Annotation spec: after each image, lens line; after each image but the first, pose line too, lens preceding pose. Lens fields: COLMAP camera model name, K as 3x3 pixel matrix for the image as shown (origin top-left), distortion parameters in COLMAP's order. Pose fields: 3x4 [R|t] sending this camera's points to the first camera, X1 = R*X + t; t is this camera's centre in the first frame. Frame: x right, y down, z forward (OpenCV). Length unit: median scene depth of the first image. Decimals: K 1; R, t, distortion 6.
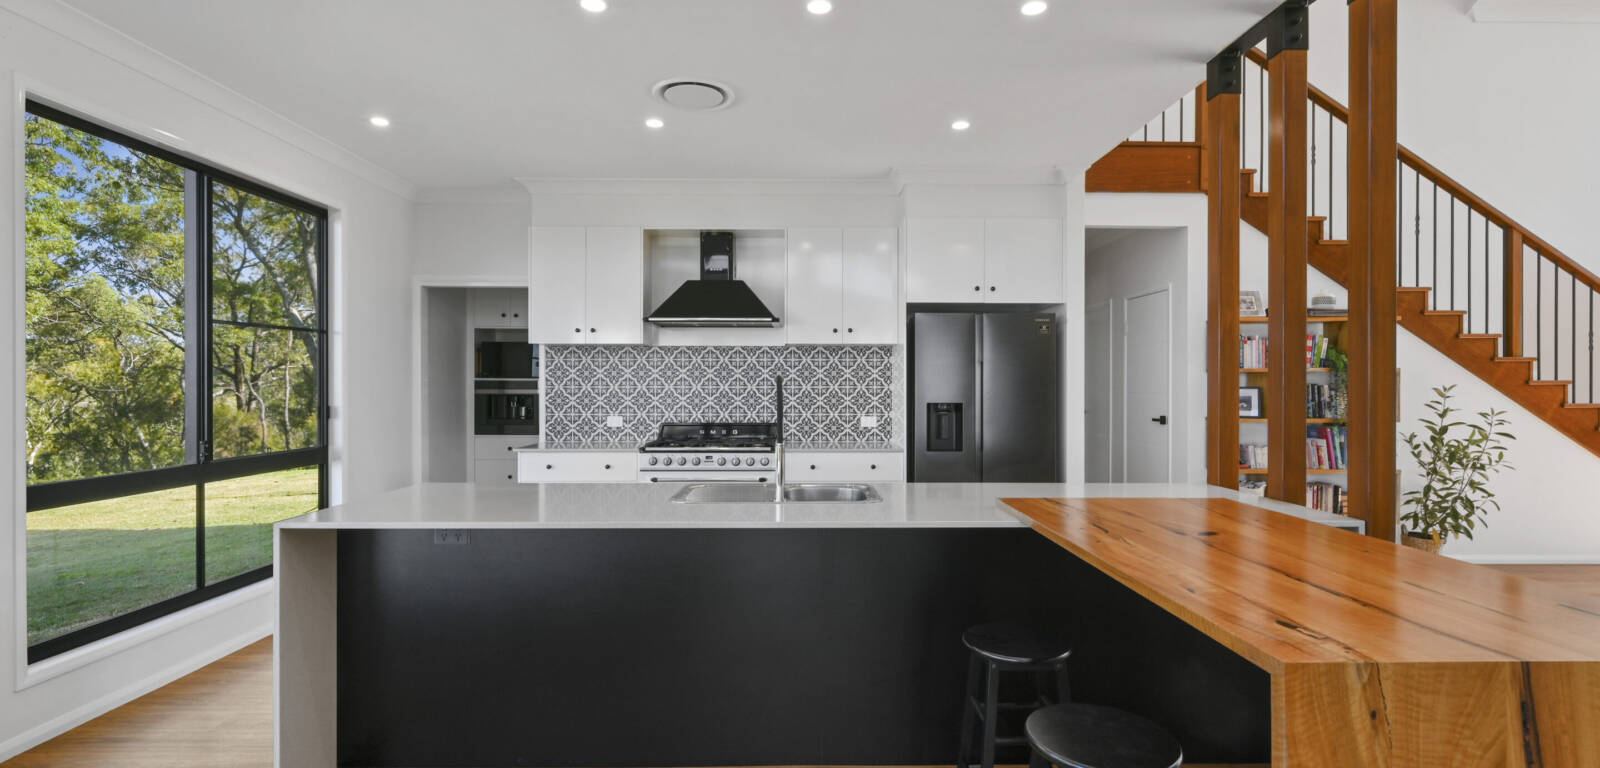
lens RADIAL K [[721.1, 0, 800.0], [0, 721.1, 384.0], [0, 0, 1]] dist [0.001177, 0.000009]
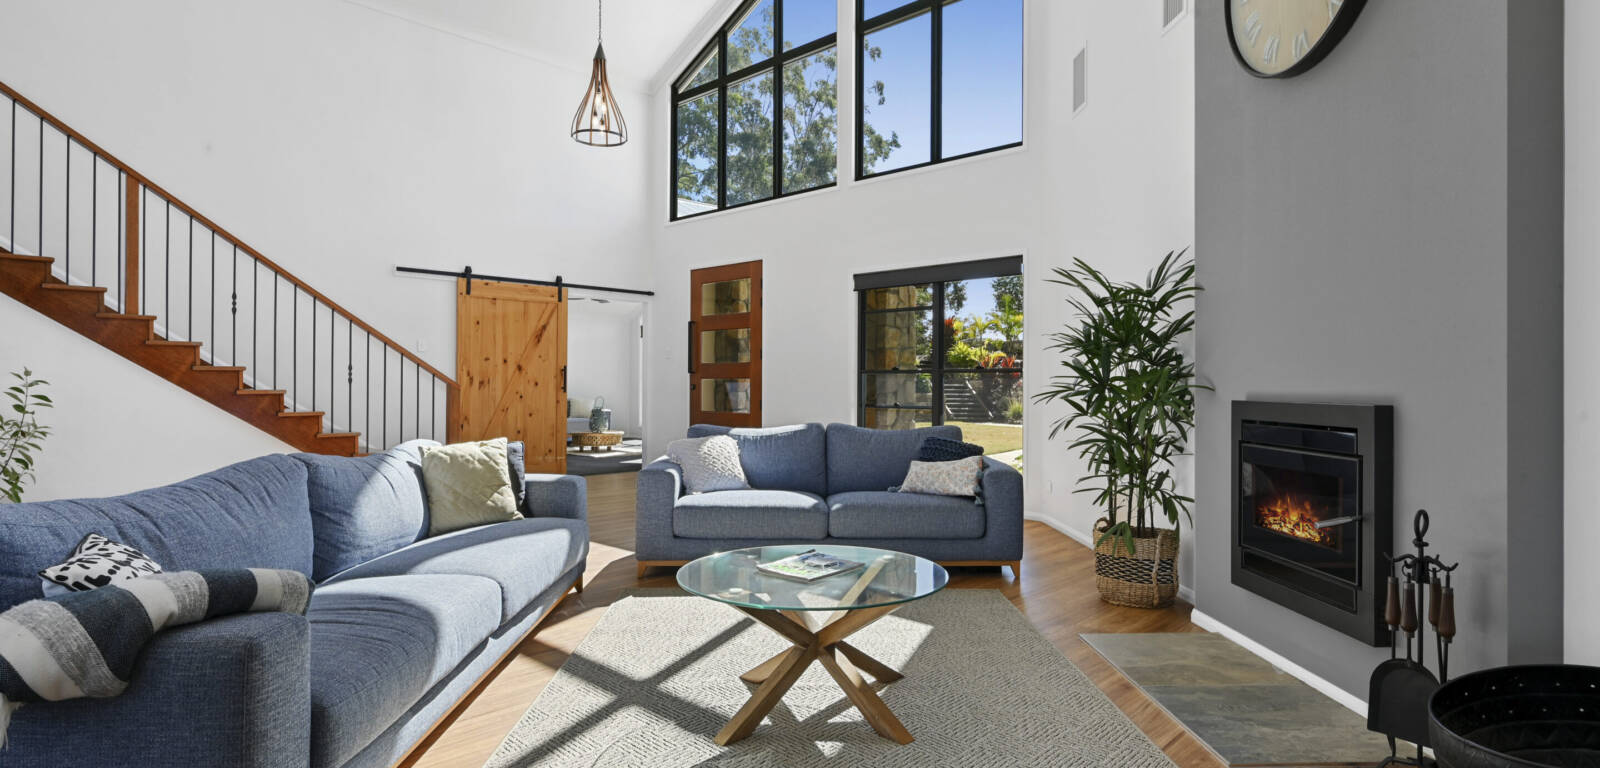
lens RADIAL K [[818.4, 0, 800.0], [0, 818.4, 384.0], [0, 0, 1]] dist [-0.015243, 0.000484]
pose [[0.708143, 0.001478, 0.706067, 0.874508], [-0.002856, 0.999996, 0.000770, 0.048291], [-0.706063, -0.002562, 0.708144, -0.321135]]
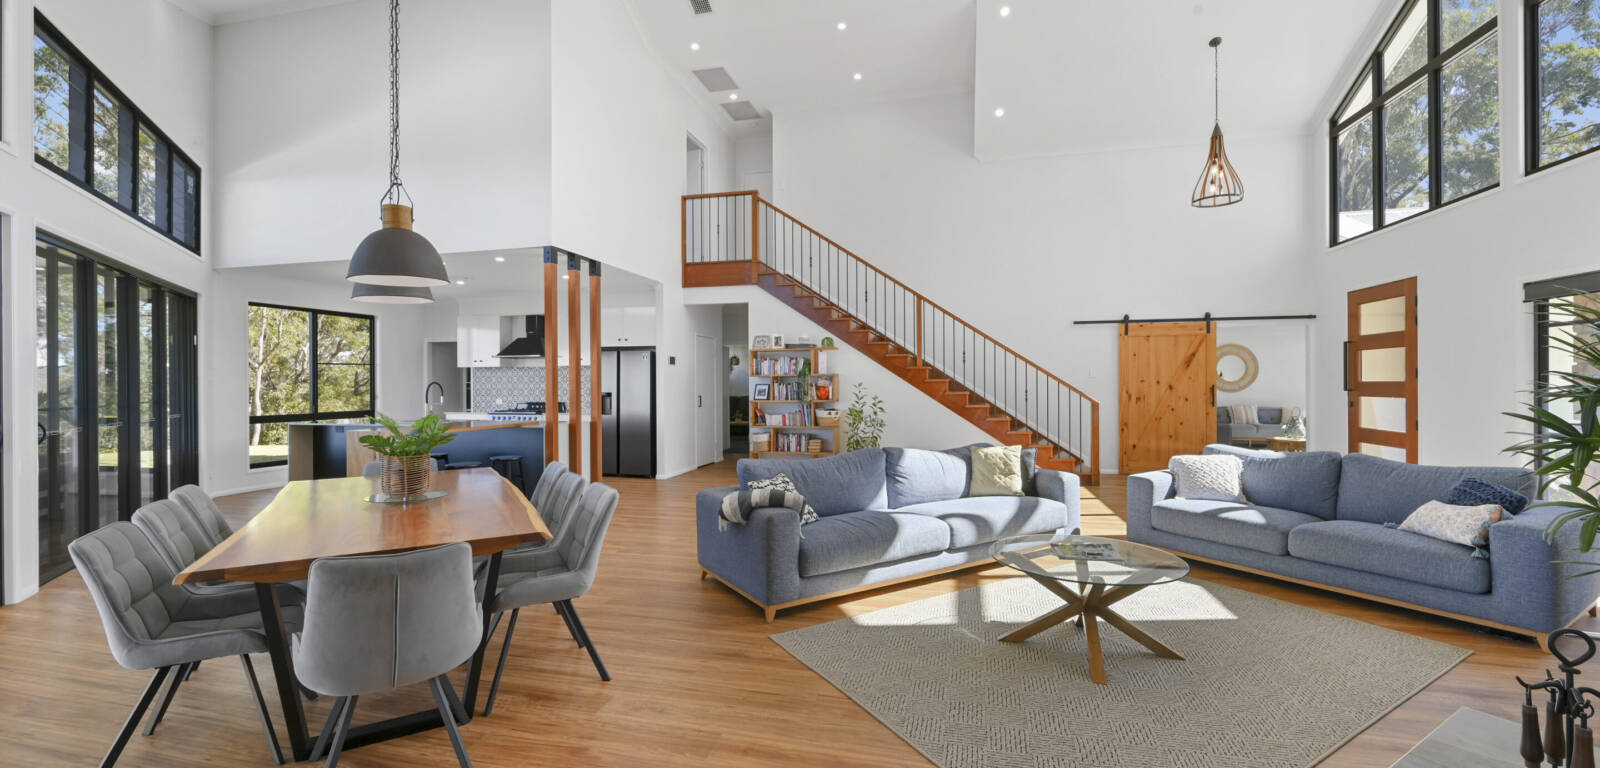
lens RADIAL K [[613.9, 0, 800.0], [0, 613.9, 384.0], [0, 0, 1]] dist [-0.000193, -0.000042]
pose [[0.965243, -0.007038, -0.261259, 1.113346], [0.006487, 0.999975, -0.002970, 0.009512], [0.261273, 0.001172, 0.965264, -0.563463]]
